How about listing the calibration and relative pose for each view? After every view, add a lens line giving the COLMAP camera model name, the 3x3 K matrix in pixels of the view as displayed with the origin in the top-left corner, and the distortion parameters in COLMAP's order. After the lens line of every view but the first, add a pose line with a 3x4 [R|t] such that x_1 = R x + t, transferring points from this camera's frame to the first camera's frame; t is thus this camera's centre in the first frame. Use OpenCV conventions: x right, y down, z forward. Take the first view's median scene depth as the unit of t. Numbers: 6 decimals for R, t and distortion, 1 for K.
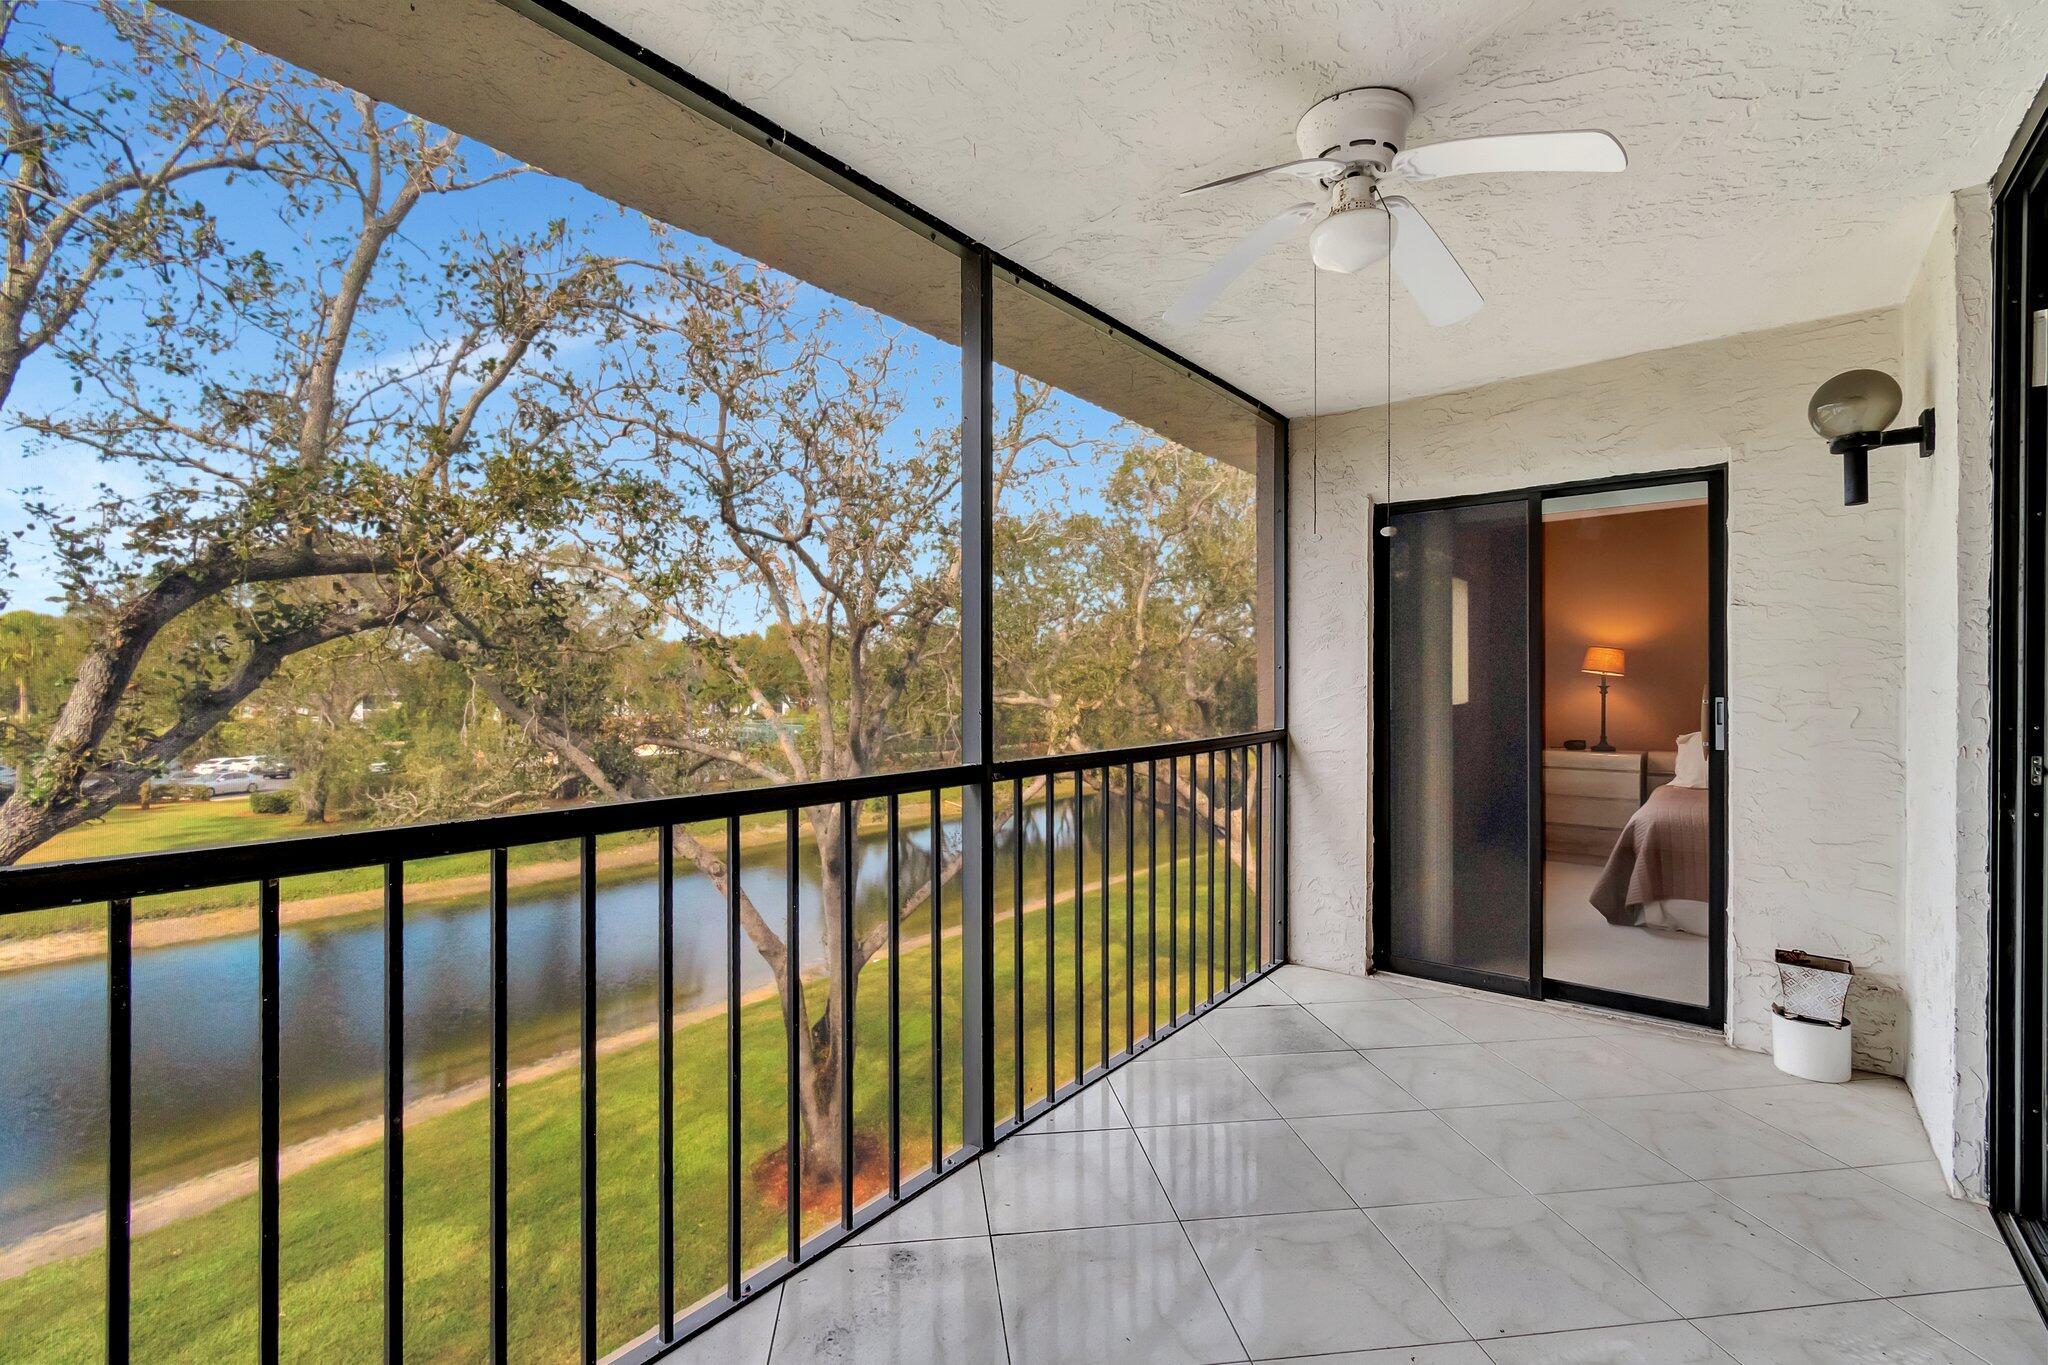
lens RADIAL K [[911.0, 0, 1012.6], [0, 911.0, 676.6], [0, 0, 1]] dist [0.001188, -0.000482]
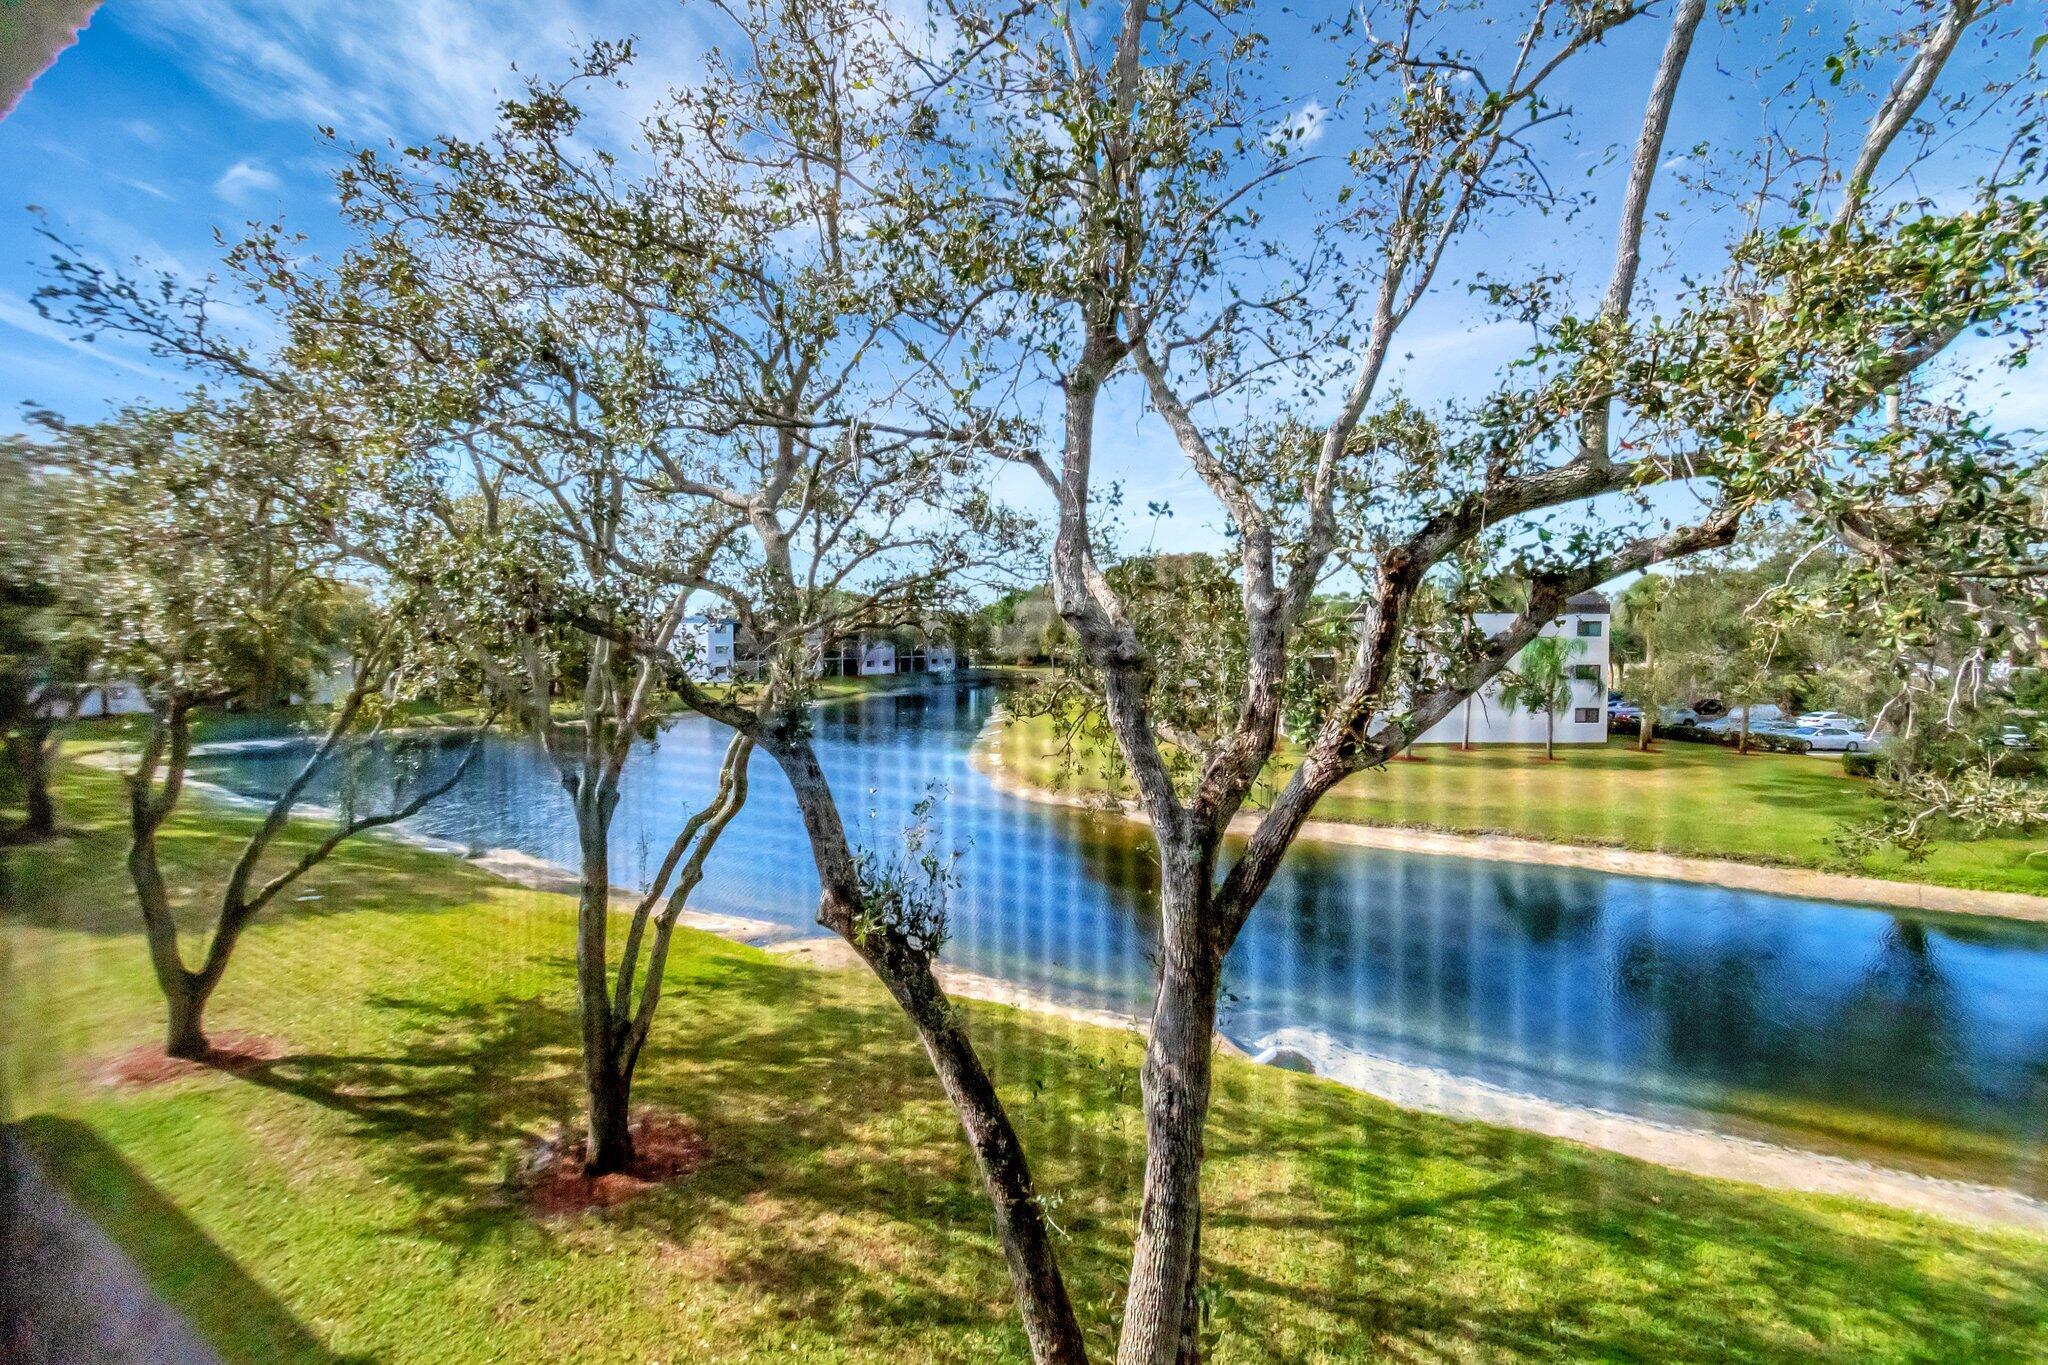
lens RADIAL K [[911.0, 0, 1012.6], [0, 911.0, 676.6], [0, 0, 1]] dist [0.001188, -0.000482]
pose [[0.116896, 0.046041, -0.992076, -0.062206], [0.005855, 0.998876, 0.047047, 0.008247], [0.993127, -0.011308, 0.116495, 0.530250]]
